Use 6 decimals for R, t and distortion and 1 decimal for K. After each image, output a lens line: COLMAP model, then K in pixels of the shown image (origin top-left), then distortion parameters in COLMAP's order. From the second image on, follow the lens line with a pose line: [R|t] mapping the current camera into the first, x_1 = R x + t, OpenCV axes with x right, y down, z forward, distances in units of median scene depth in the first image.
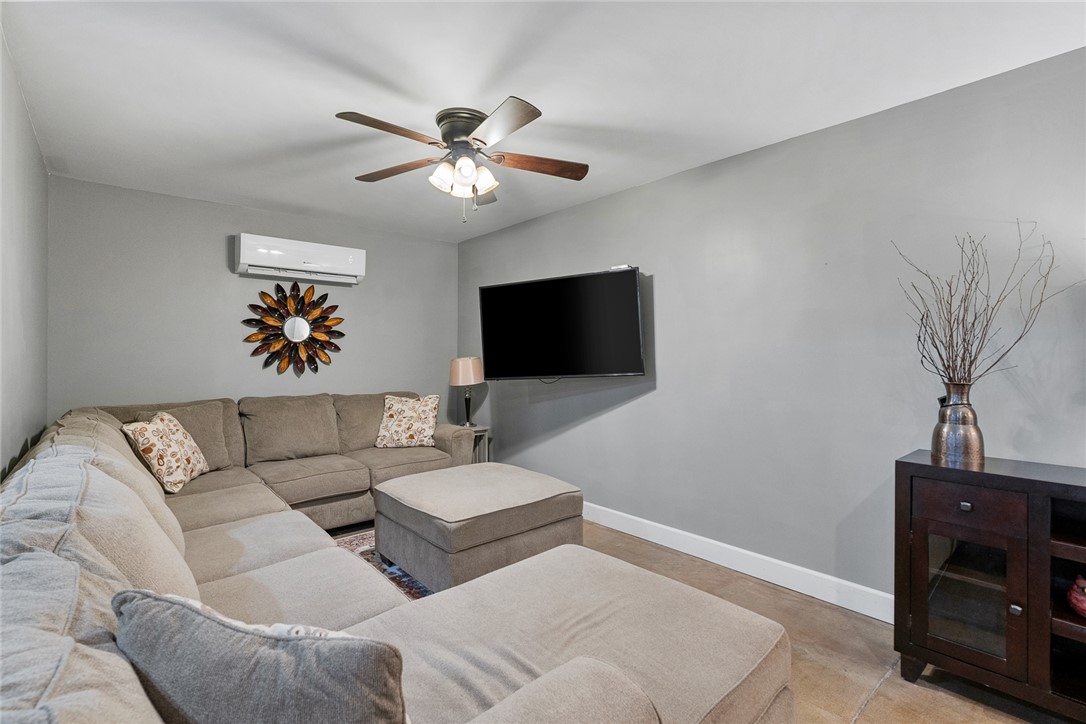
lens RADIAL K [[496.2, 0, 546.8], [0, 496.2, 353.9], [0, 0, 1]] dist [-0.012533, 0.000216]
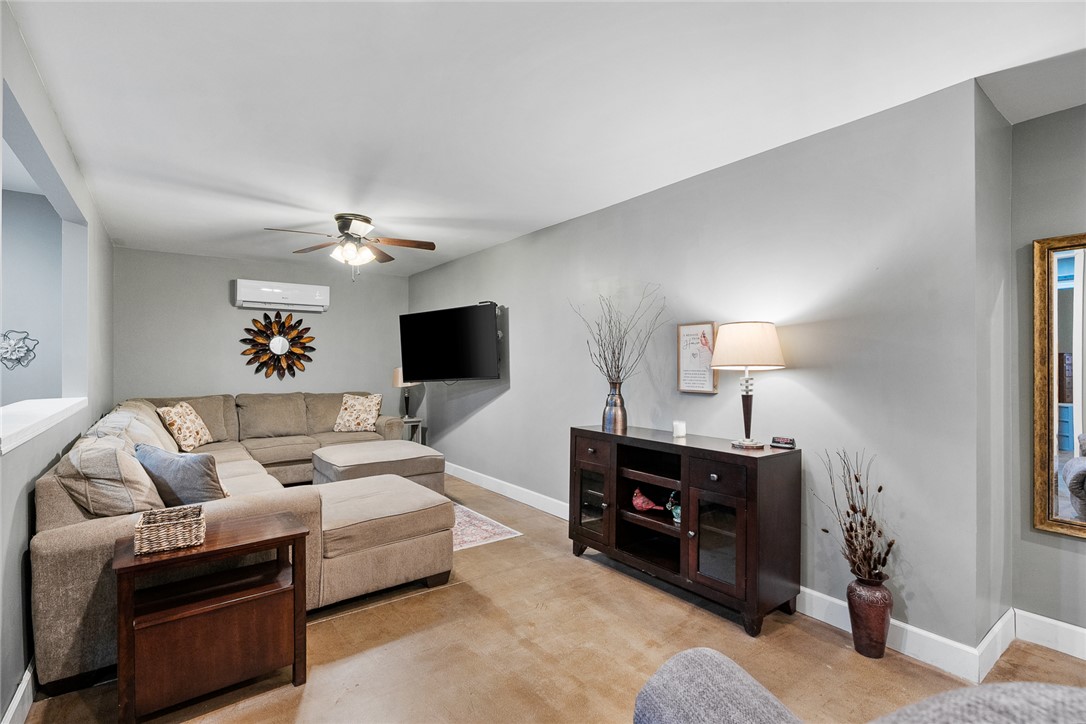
lens RADIAL K [[508.0, 0, 543.0], [0, 508.0, 362.0], [0, 0, 1]] dist [-0.017621, -0.000151]
pose [[0.996431, -0.000145, -0.084412, 0.368182], [0.000143, 1.000000, -0.000031, -0.003968], [0.084412, 0.000019, 0.996431, -0.365662]]
